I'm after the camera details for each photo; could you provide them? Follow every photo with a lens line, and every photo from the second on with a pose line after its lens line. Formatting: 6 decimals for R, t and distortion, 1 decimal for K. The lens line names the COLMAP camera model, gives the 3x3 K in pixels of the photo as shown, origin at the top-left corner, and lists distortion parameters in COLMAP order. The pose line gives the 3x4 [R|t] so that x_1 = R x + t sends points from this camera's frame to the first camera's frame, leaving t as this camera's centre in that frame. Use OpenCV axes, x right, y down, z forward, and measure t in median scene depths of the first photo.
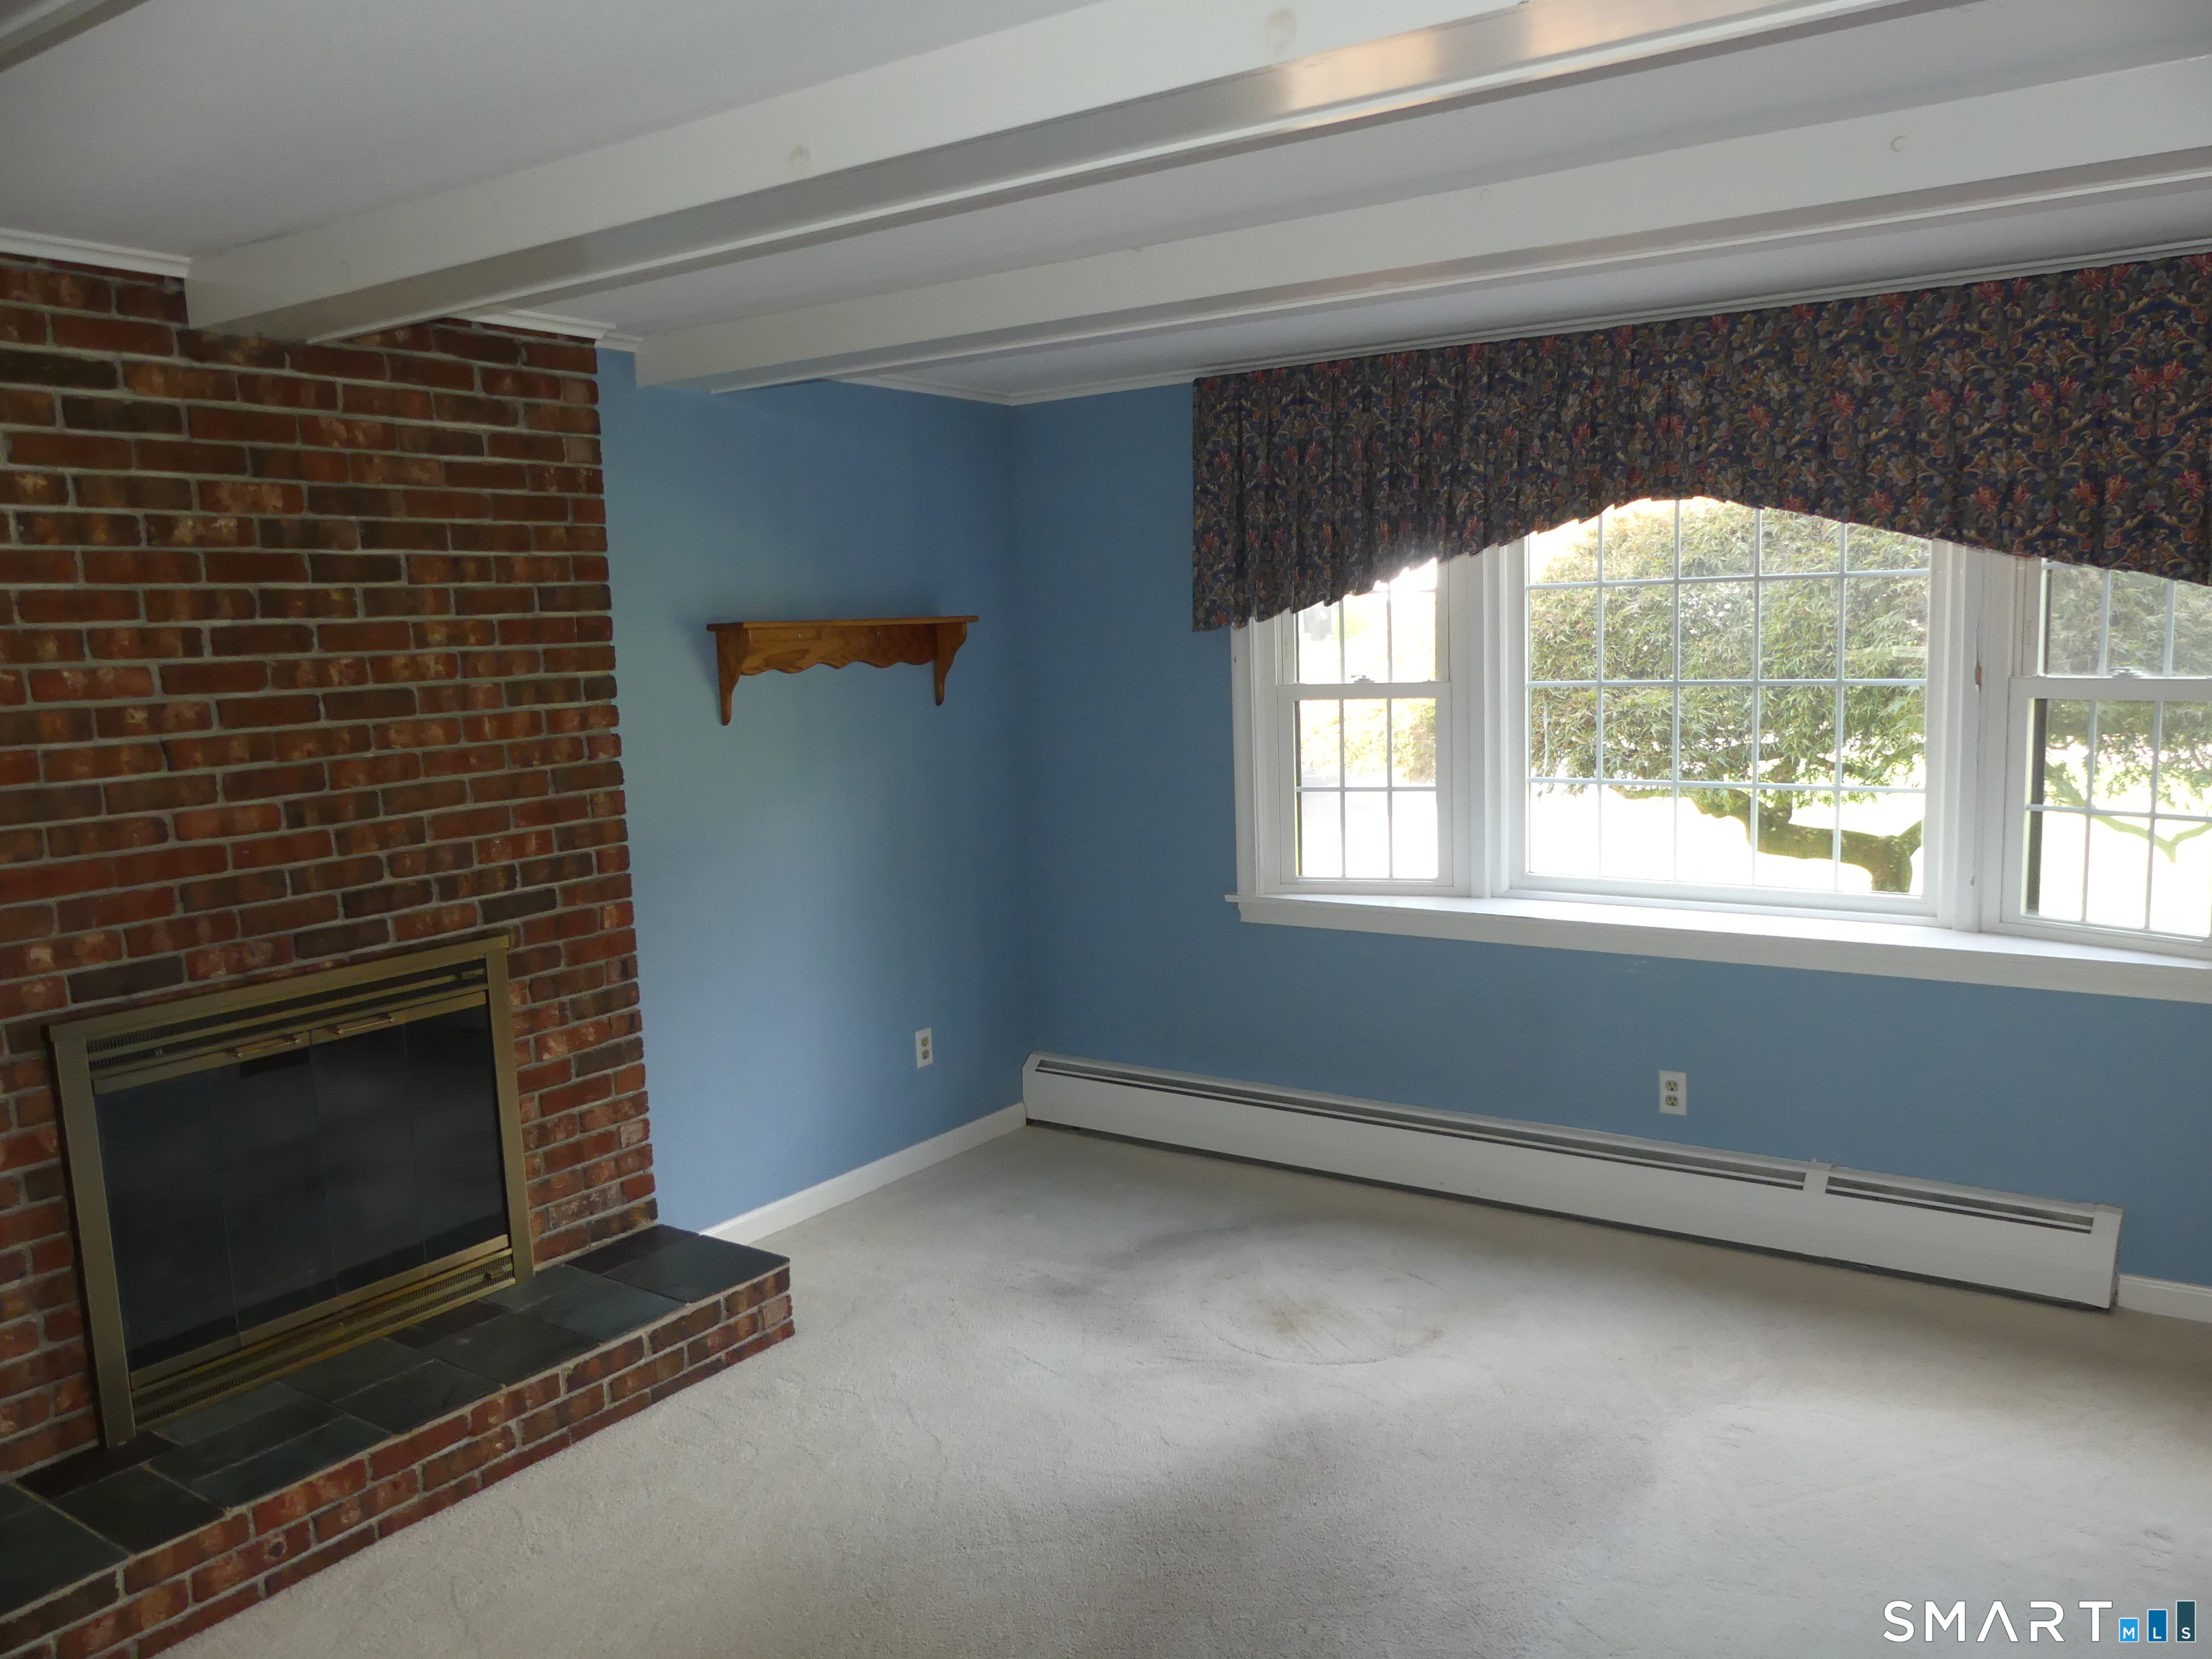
lens RADIAL K [[1681.7, 0, 1123.0], [0, 1681.7, 832.5], [0, 0, 1]] dist [-0.039053, 0.052873]
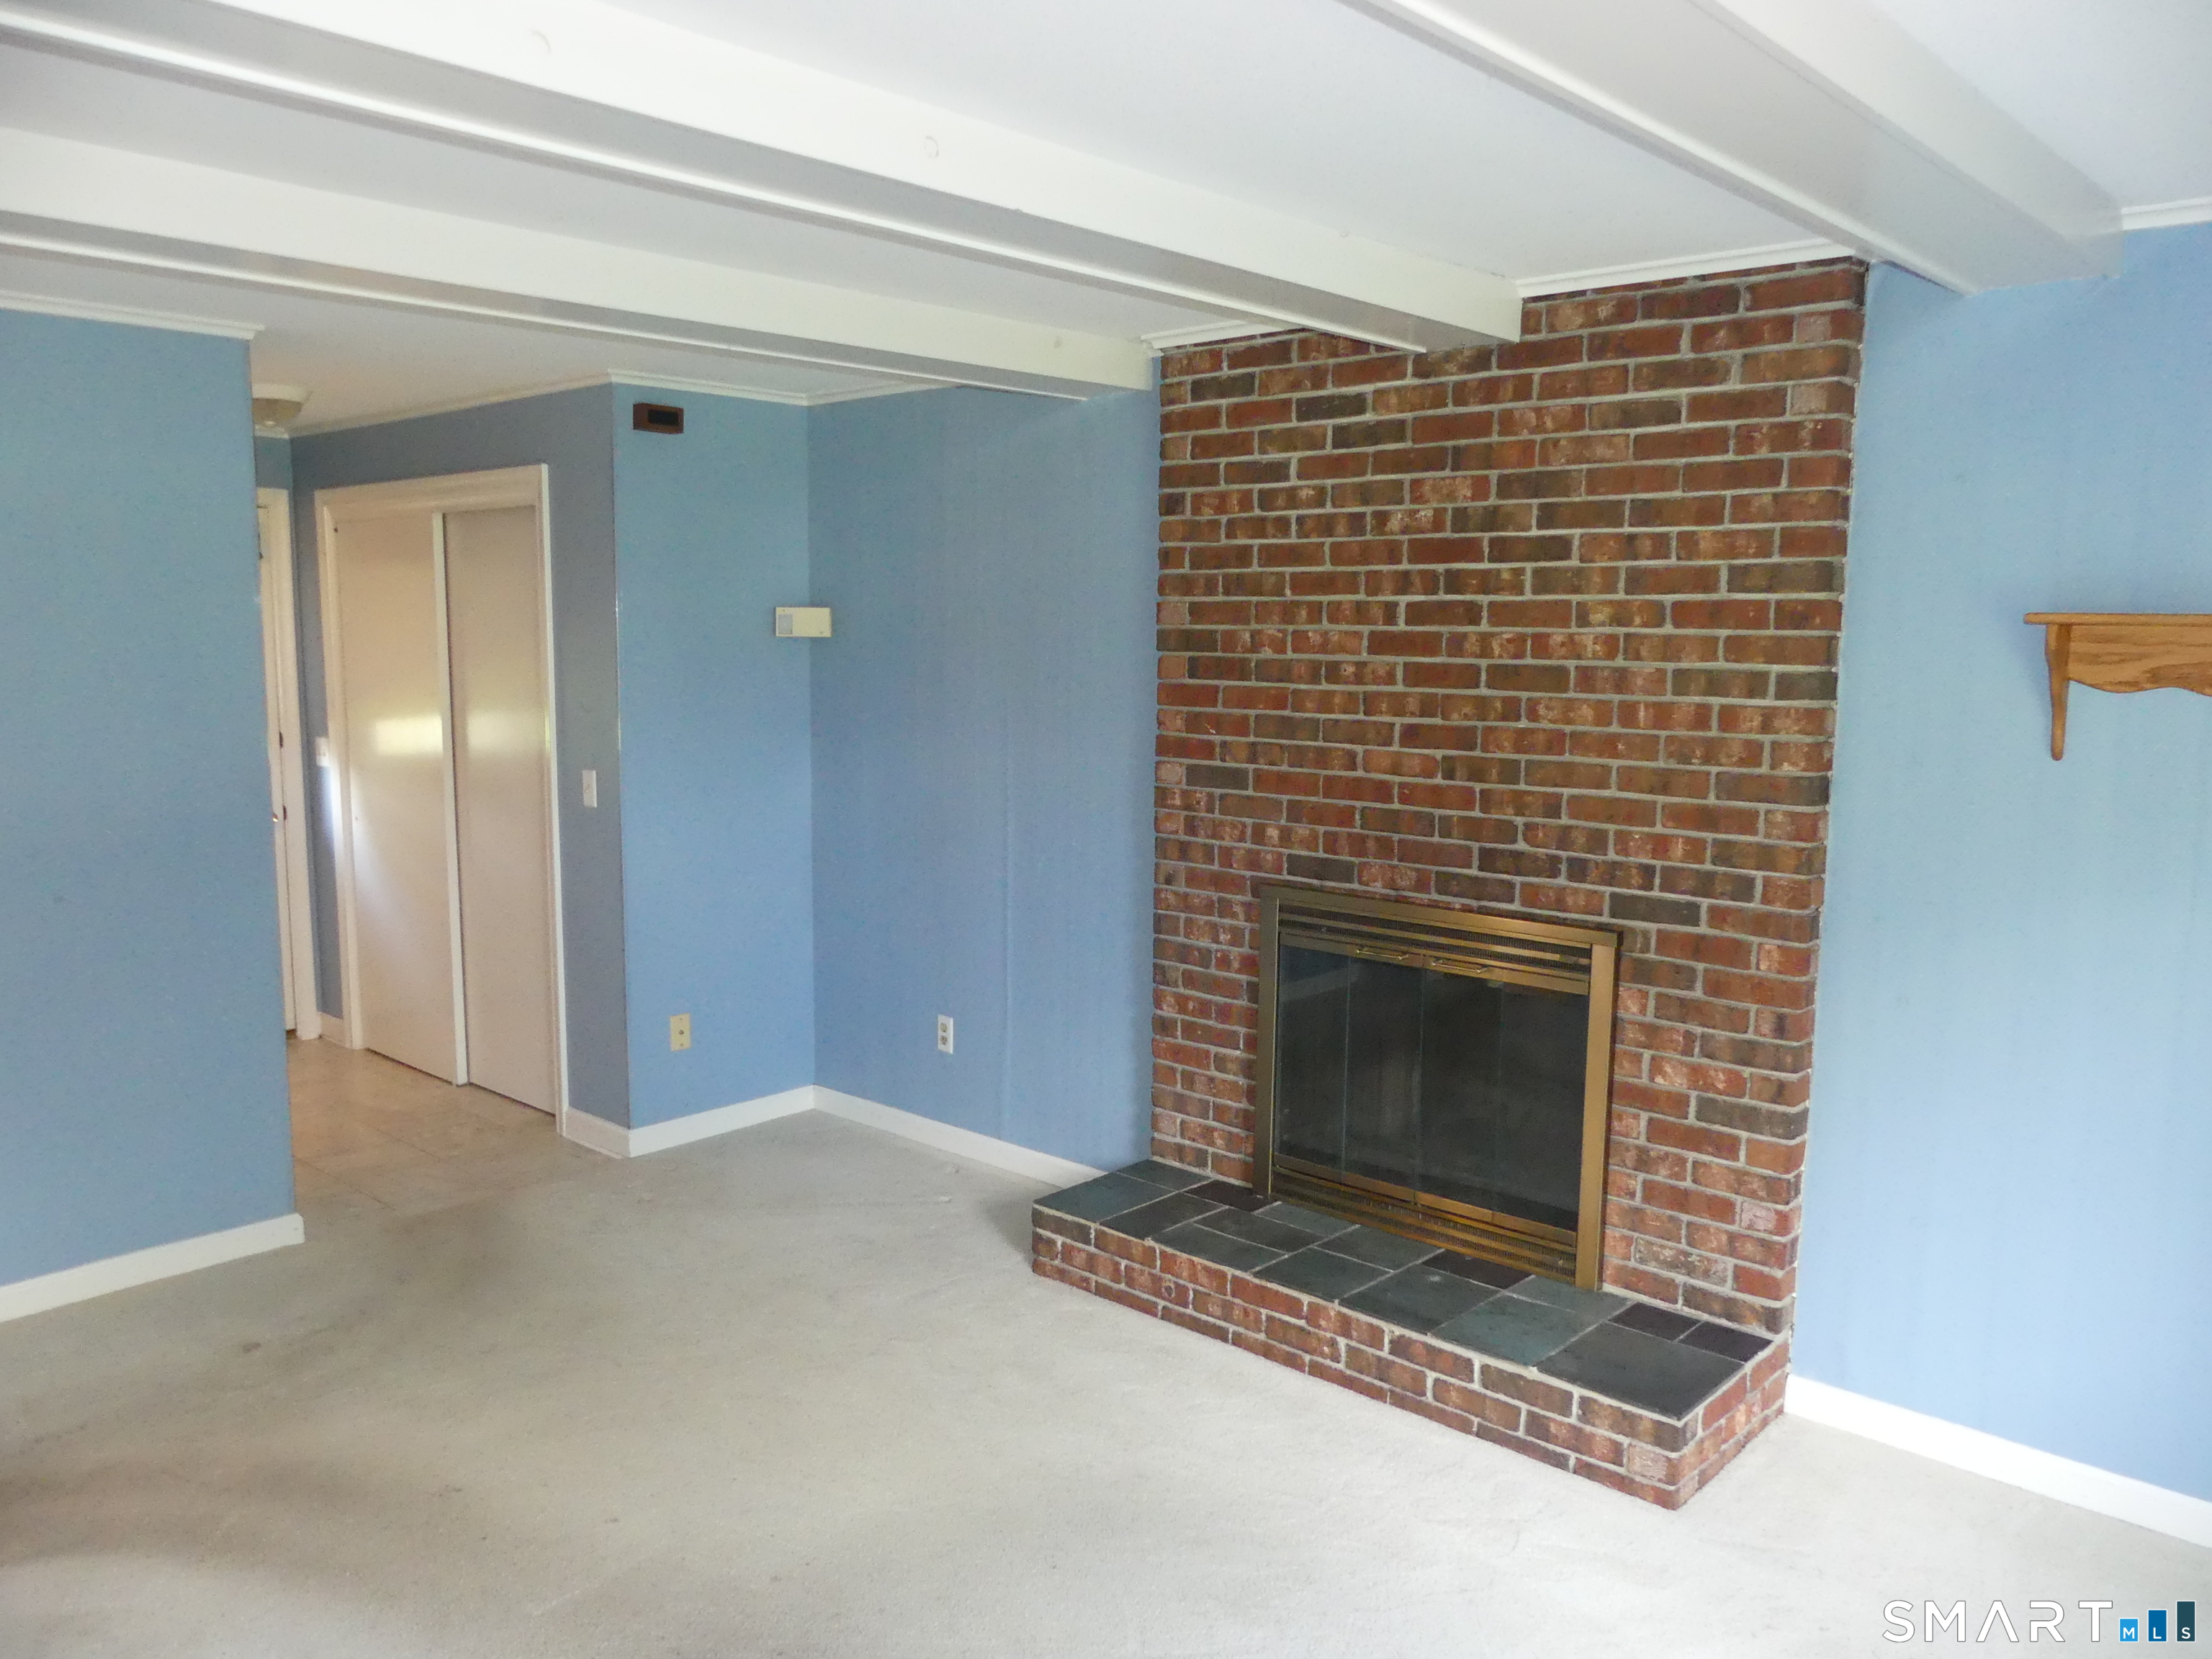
lens RADIAL K [[1681.7, 0, 1123.0], [0, 1681.7, 832.5], [0, 0, 1]] dist [-0.039053, 0.052873]
pose [[-0.135882, 0.154183, -0.978654, 0.637437], [-0.129675, 0.976550, 0.171856, -0.131322], [0.982202, 0.150259, -0.112701, 0.890654]]
